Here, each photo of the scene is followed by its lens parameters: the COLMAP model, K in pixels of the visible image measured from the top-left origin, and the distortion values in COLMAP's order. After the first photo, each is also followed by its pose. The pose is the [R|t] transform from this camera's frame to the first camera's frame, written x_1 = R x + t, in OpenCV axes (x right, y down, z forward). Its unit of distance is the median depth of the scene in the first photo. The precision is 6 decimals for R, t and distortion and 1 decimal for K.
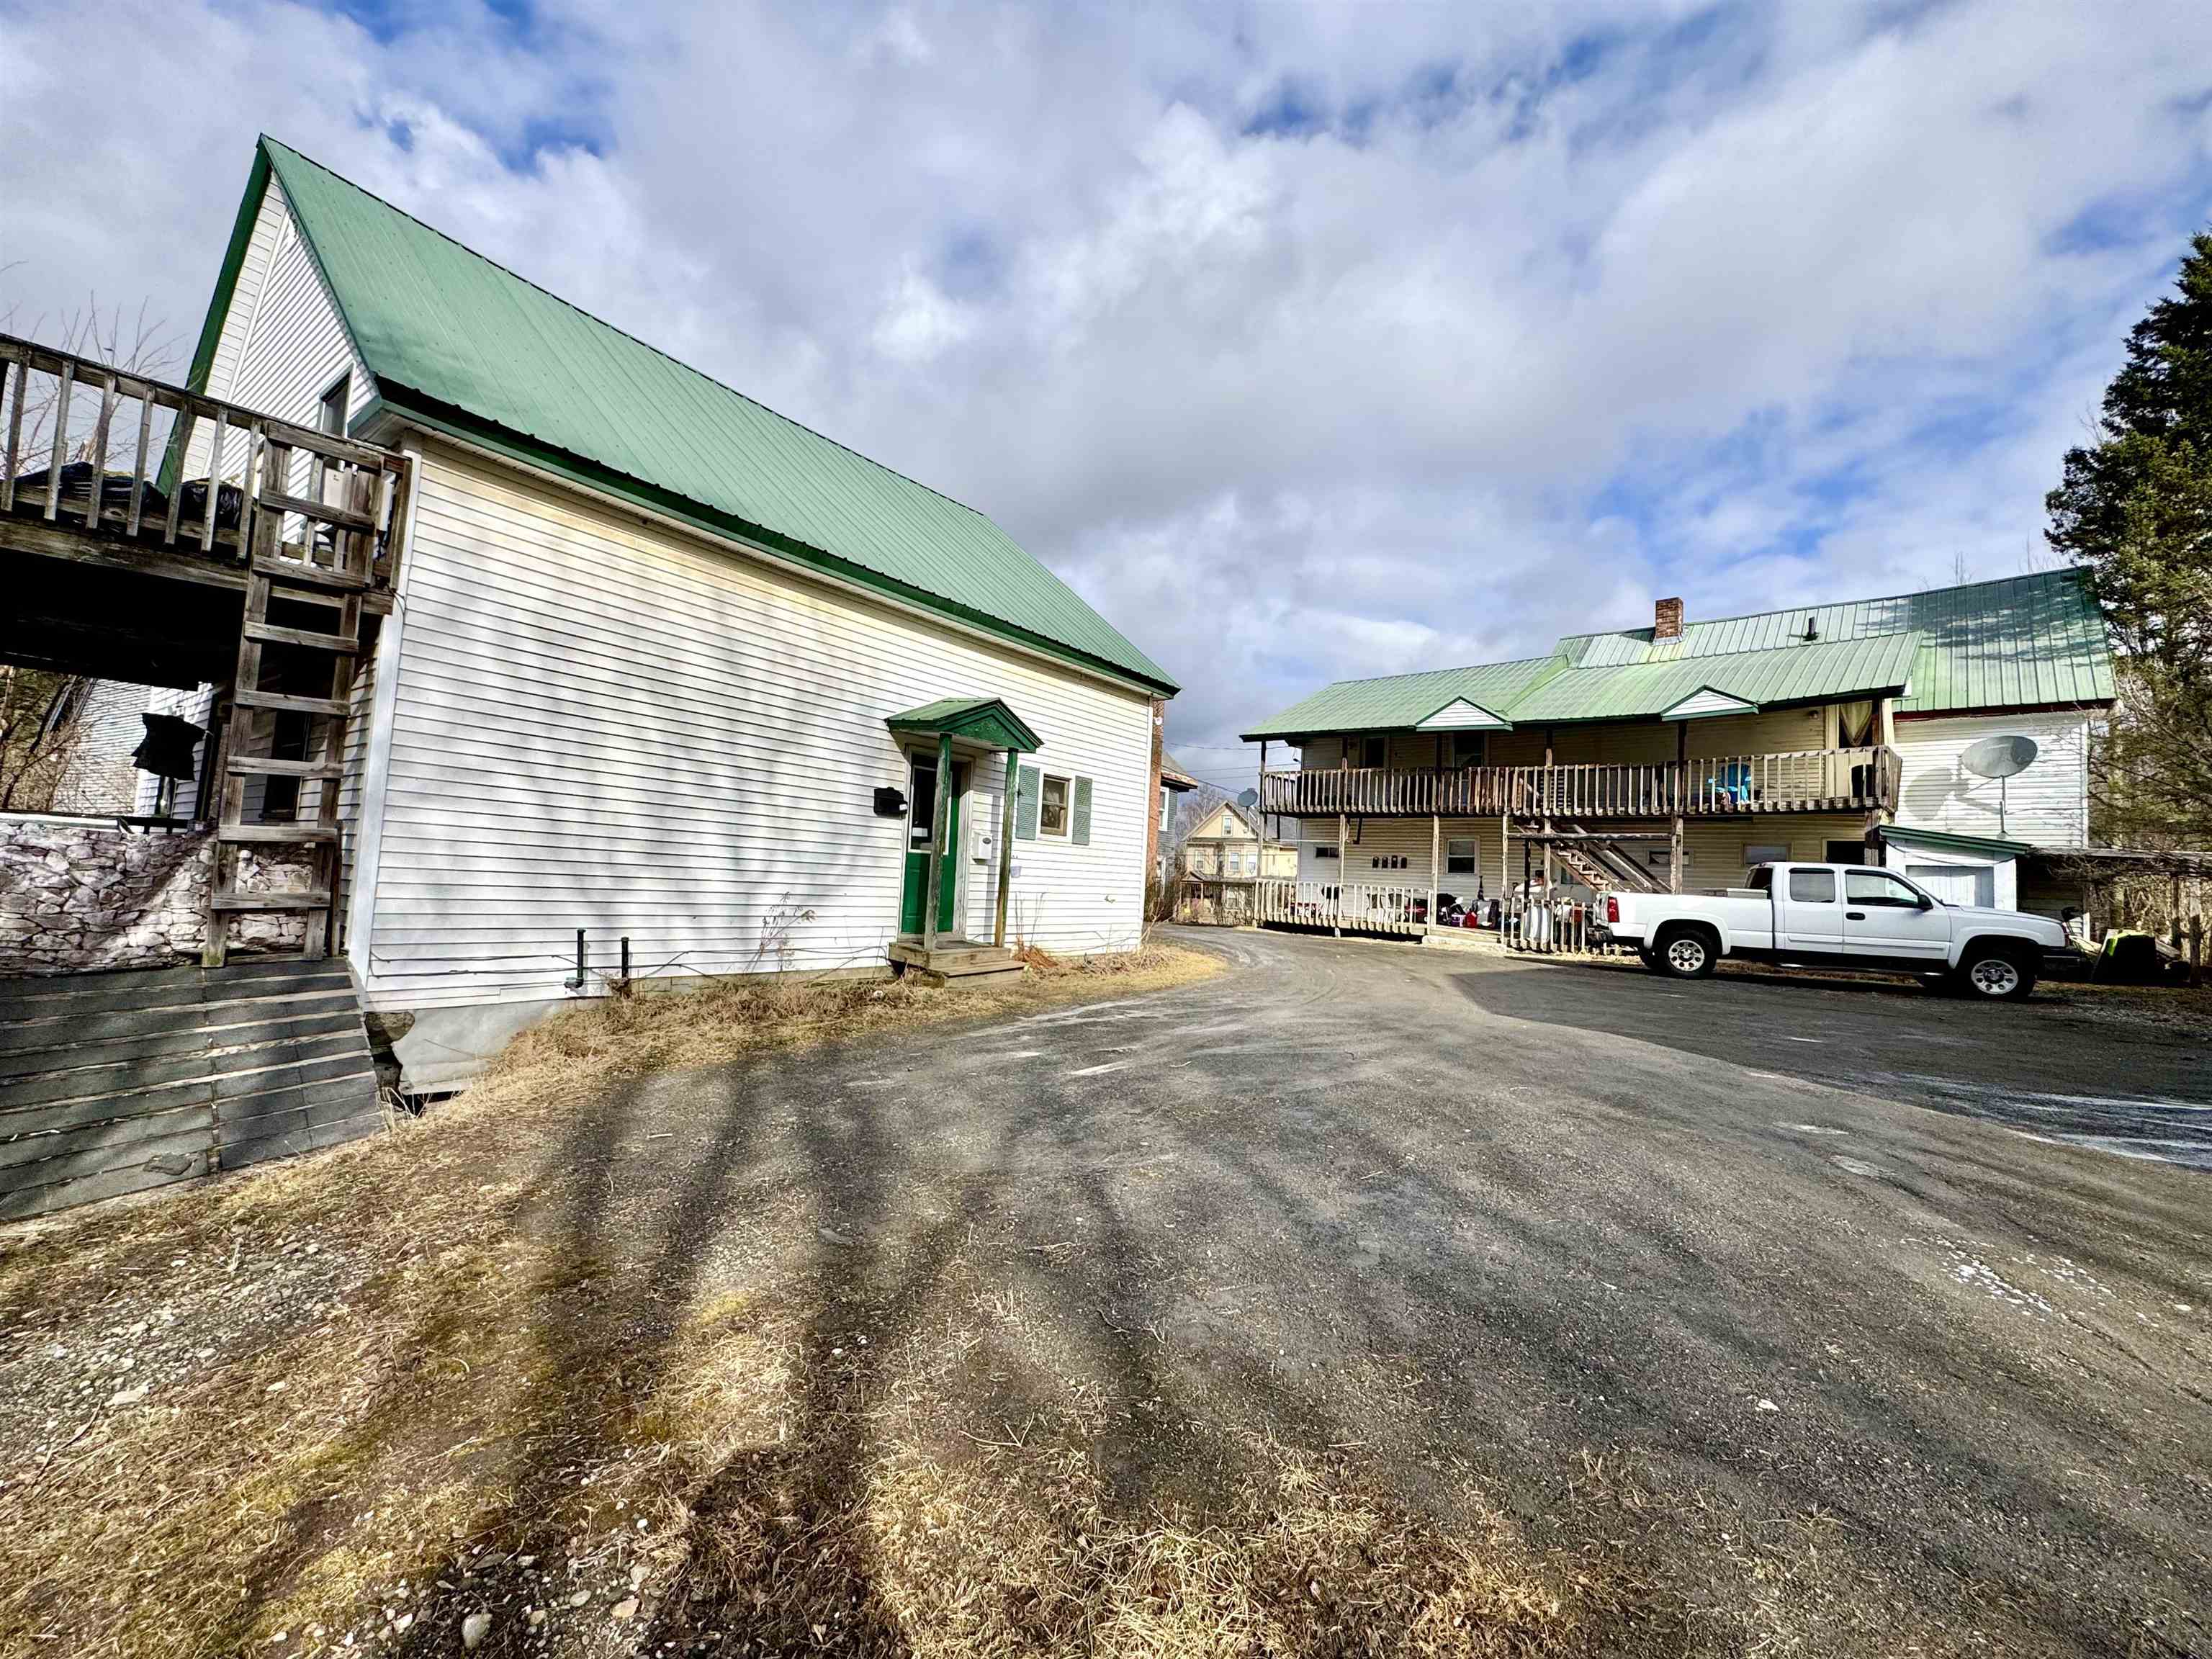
lens RADIAL K [[930.4, 0, 1106.0], [0, 930.4, 829.5], [0, 0, 1]] dist [-0.001326, -0.000307]
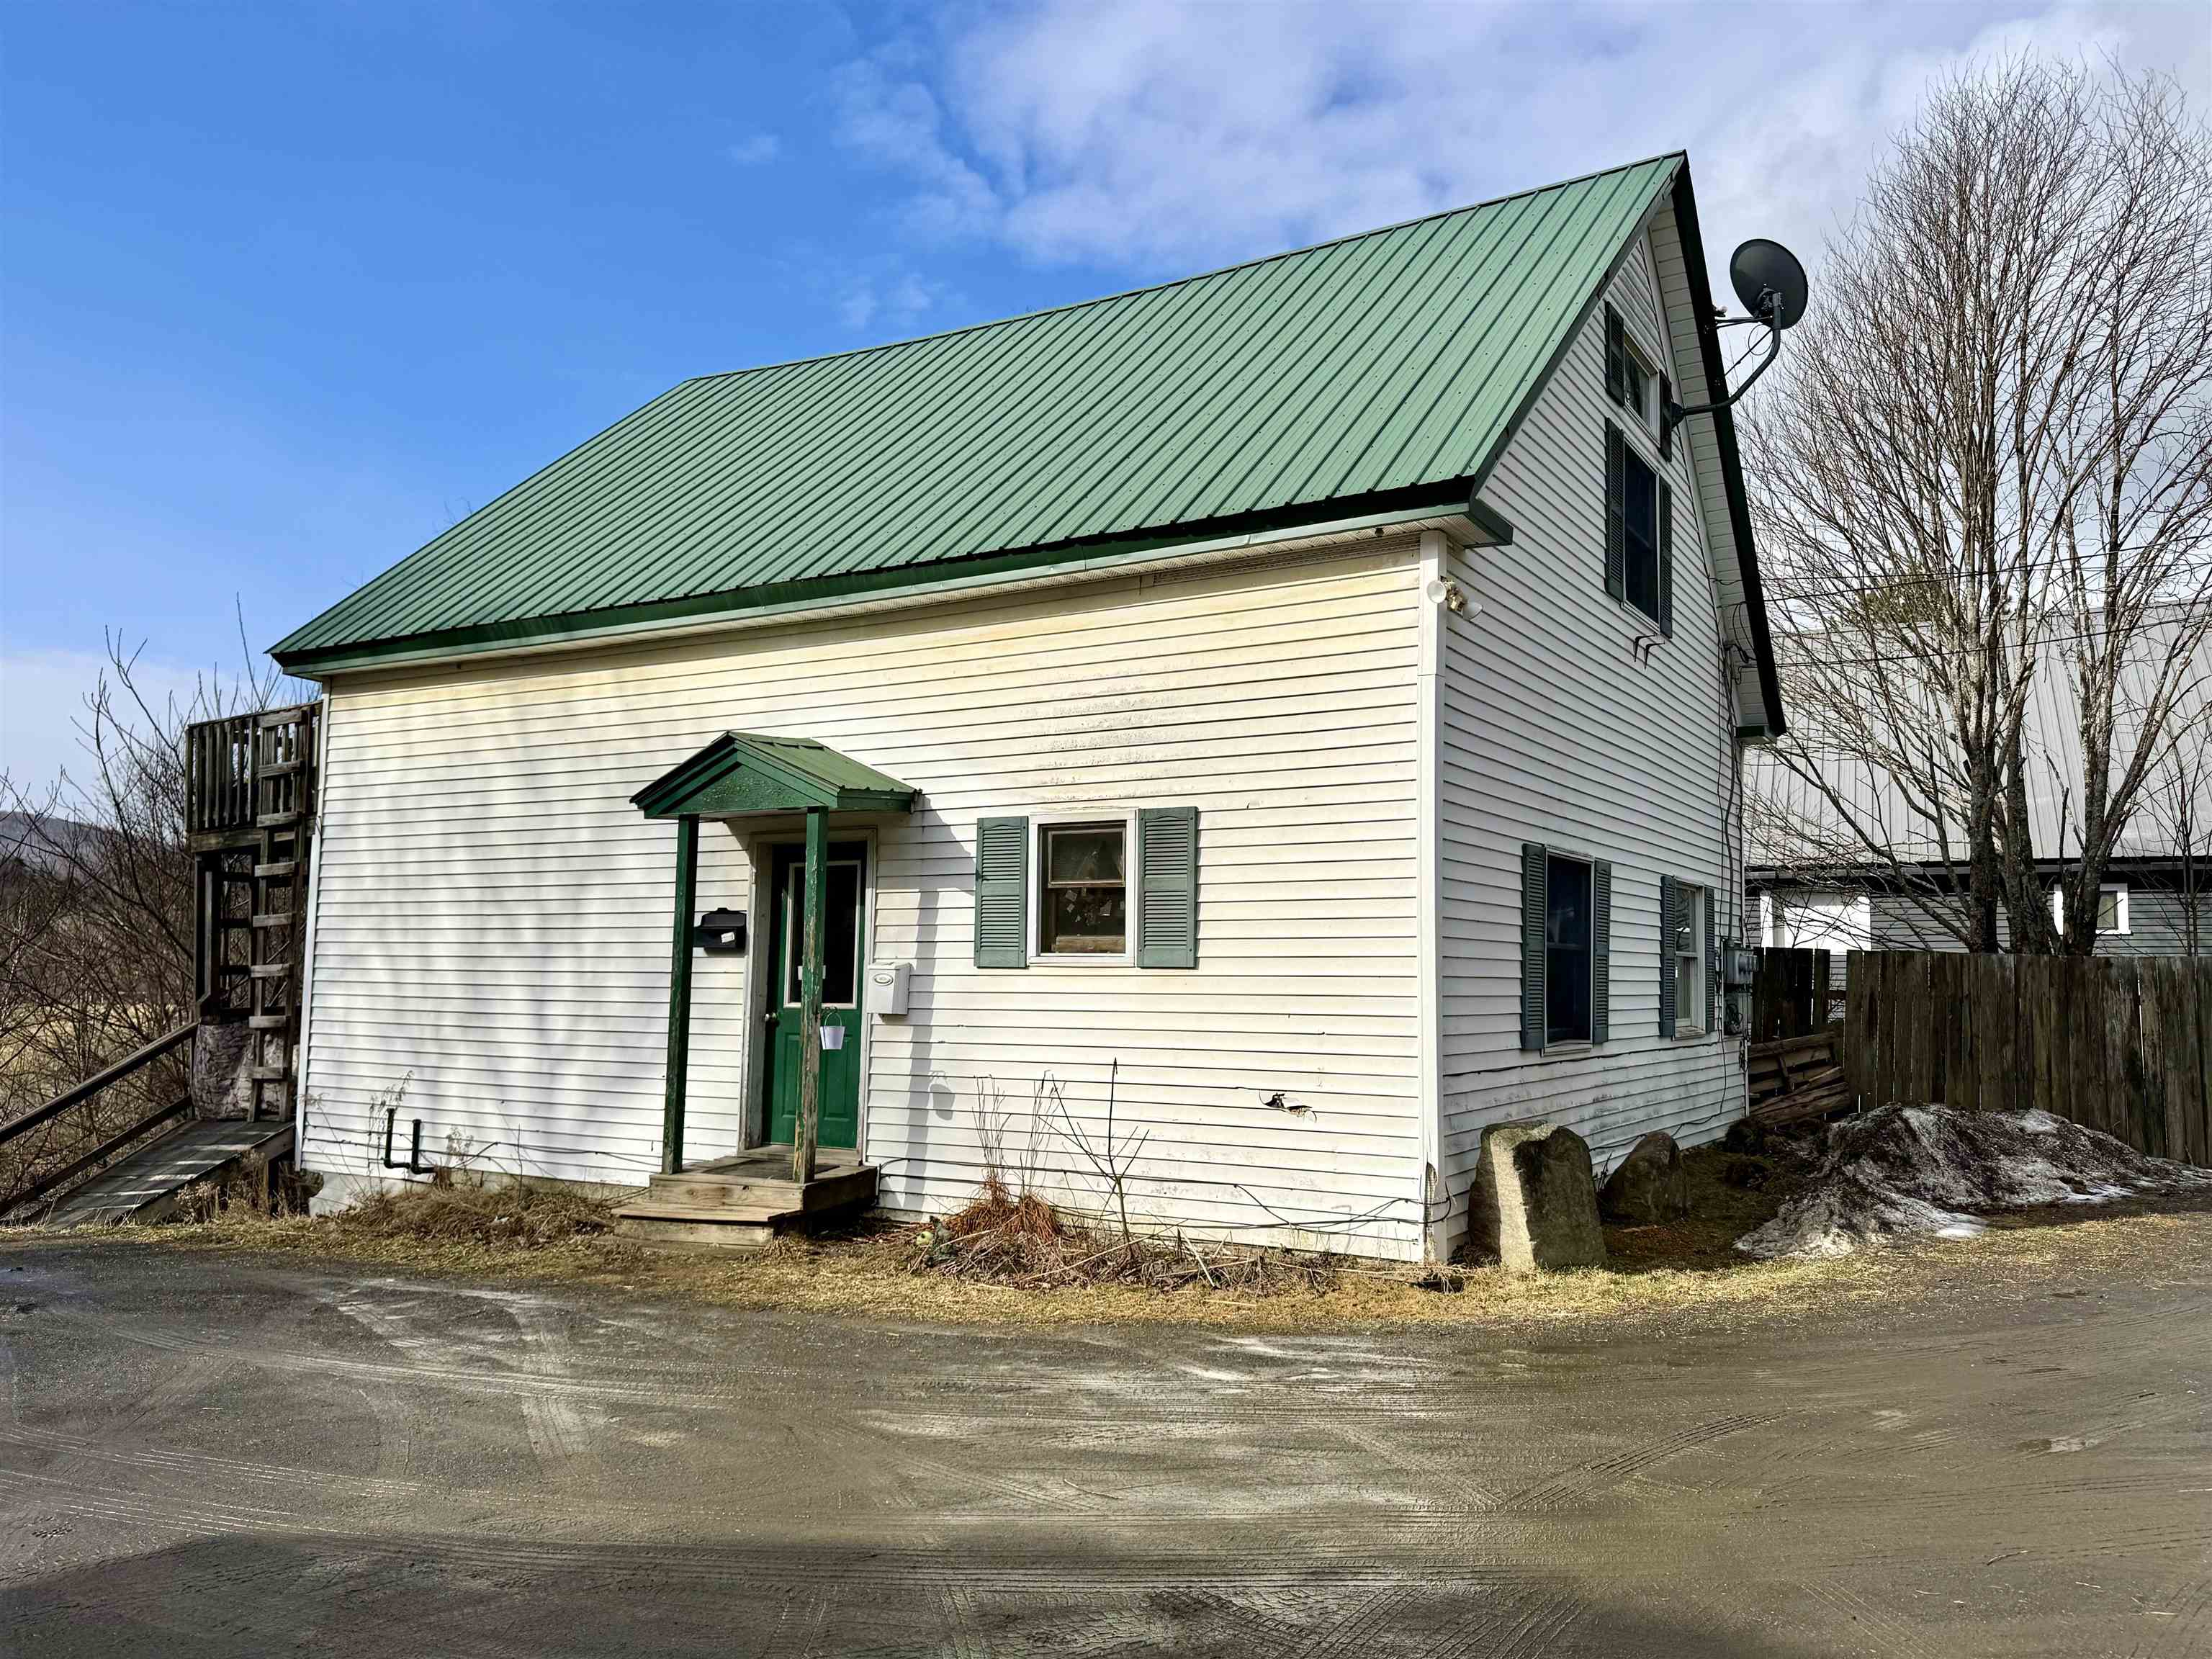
lens RADIAL K [[1643.8, 0, 1079.3], [0, 1643.8, 817.6], [0, 0, 1]] dist [0.086646, -0.005443]
pose [[0.076848, -0.134509, -0.987928, 0.928137], [0.060418, 0.989665, -0.130046, 0.056109], [0.995211, -0.049695, 0.084180, 1.167184]]
